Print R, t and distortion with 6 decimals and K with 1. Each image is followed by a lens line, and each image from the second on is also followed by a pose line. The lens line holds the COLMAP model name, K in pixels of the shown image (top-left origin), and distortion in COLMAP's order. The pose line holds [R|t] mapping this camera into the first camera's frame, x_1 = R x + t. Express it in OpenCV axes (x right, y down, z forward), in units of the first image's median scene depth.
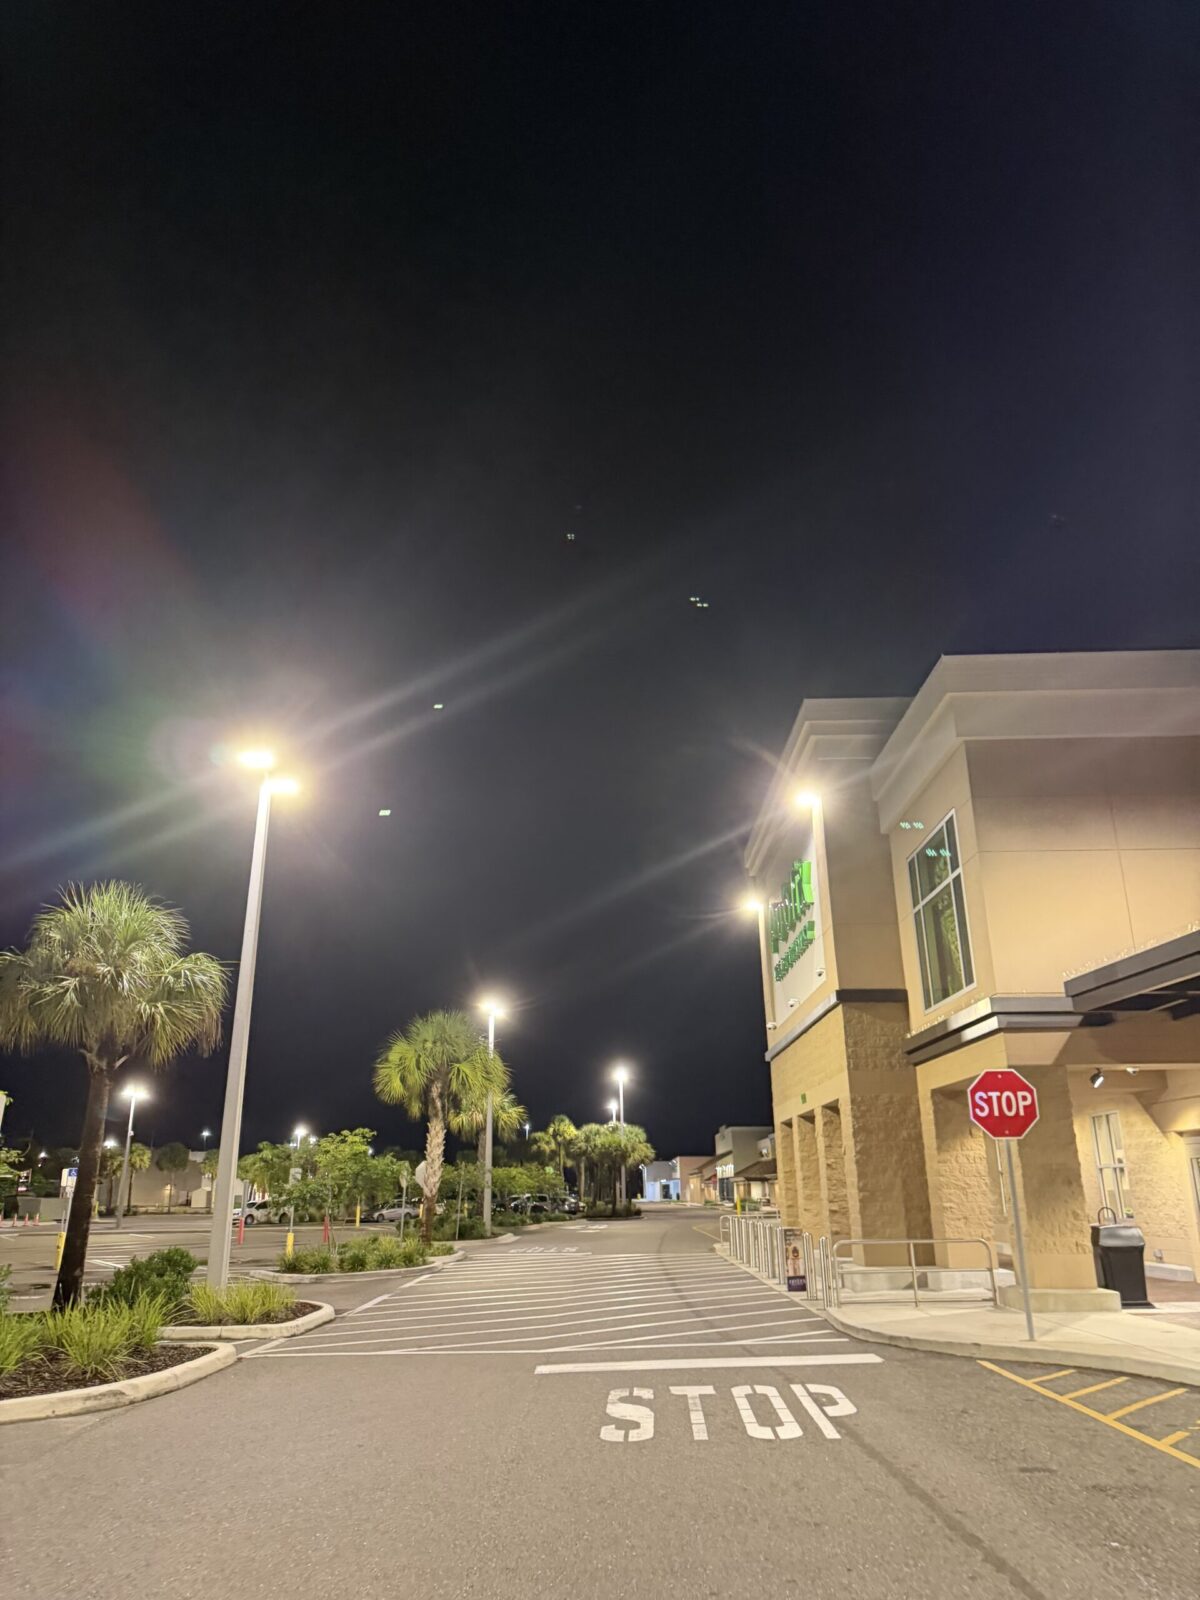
lens RADIAL K [[1129.2, 0, 600.0], [0, 1129.2, 800.0], [0, 0, 1]] dist [0.066236, -0.110512]
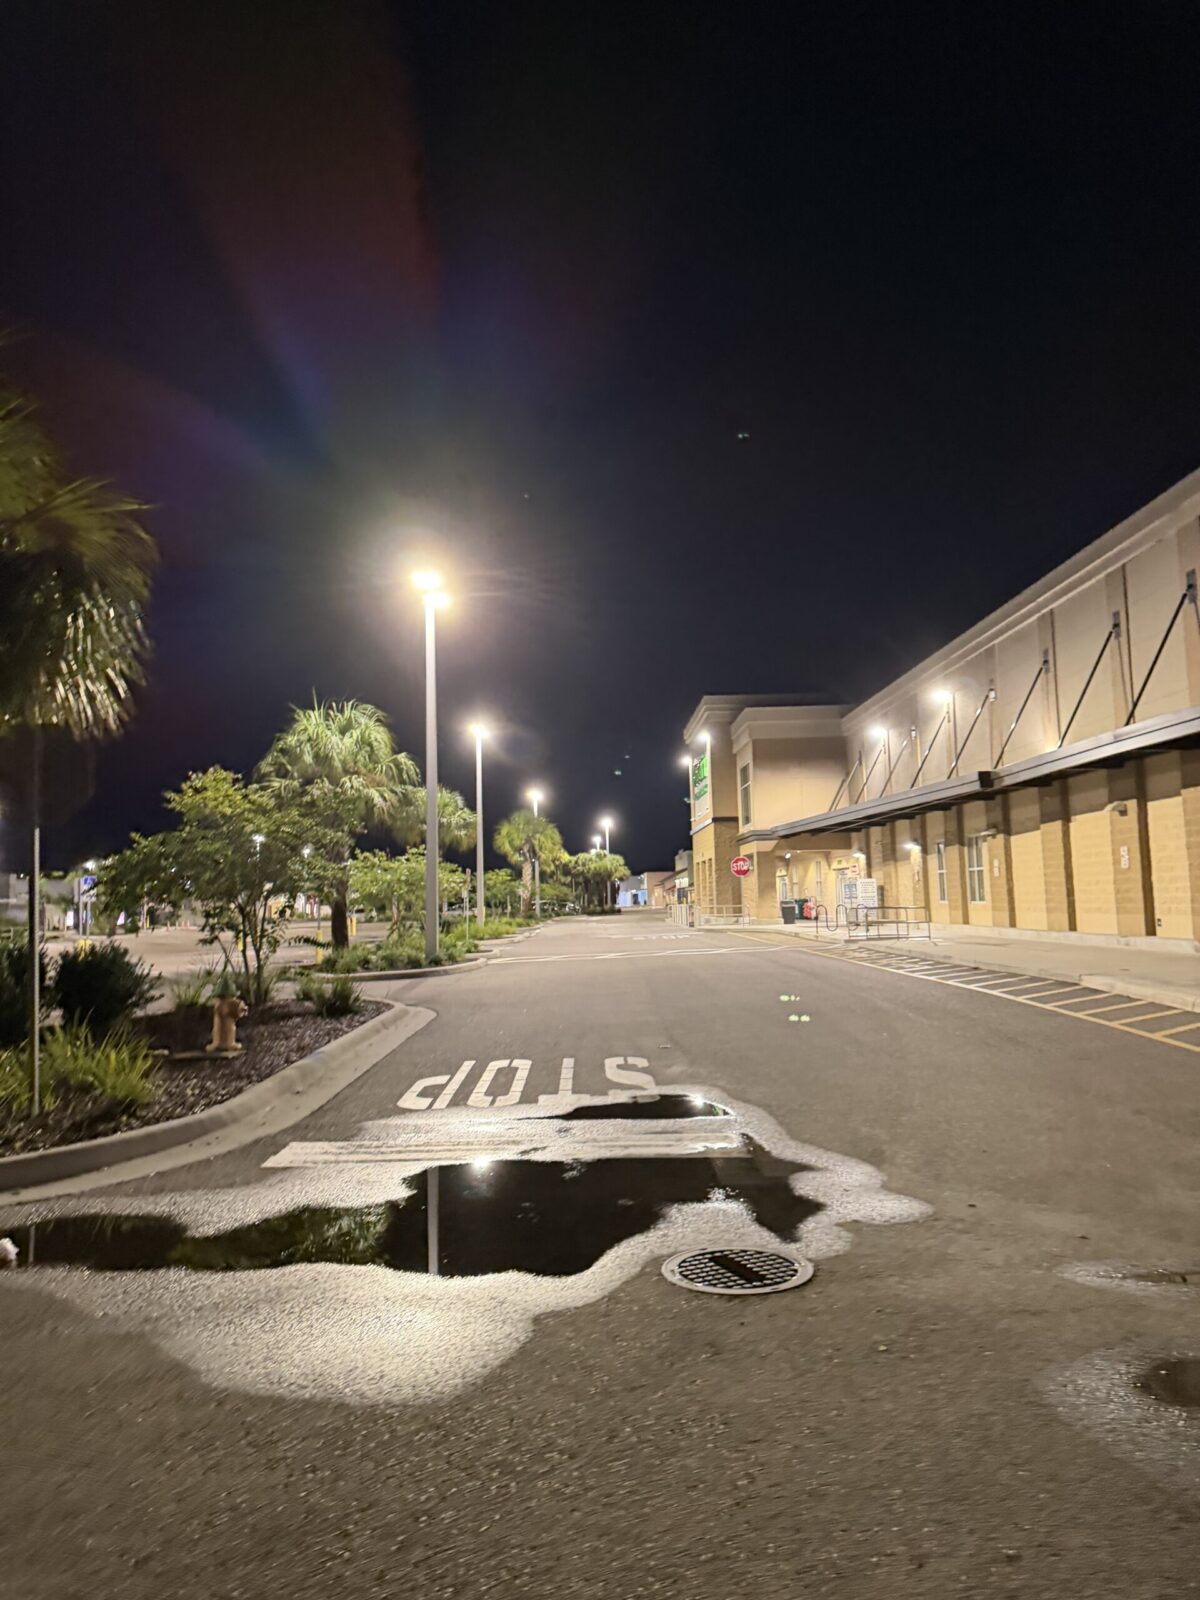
lens RADIAL K [[1129.1, 0, 615.0], [0, 1129.1, 796.2], [0, 0, 1]] dist [0.046025, -0.068806]
pose [[0.999101, -0.012410, 0.040536, -0.102478], [0.002468, 0.971597, 0.236627, -0.447015], [-0.042321, -0.236314, 0.970755, -1.345256]]
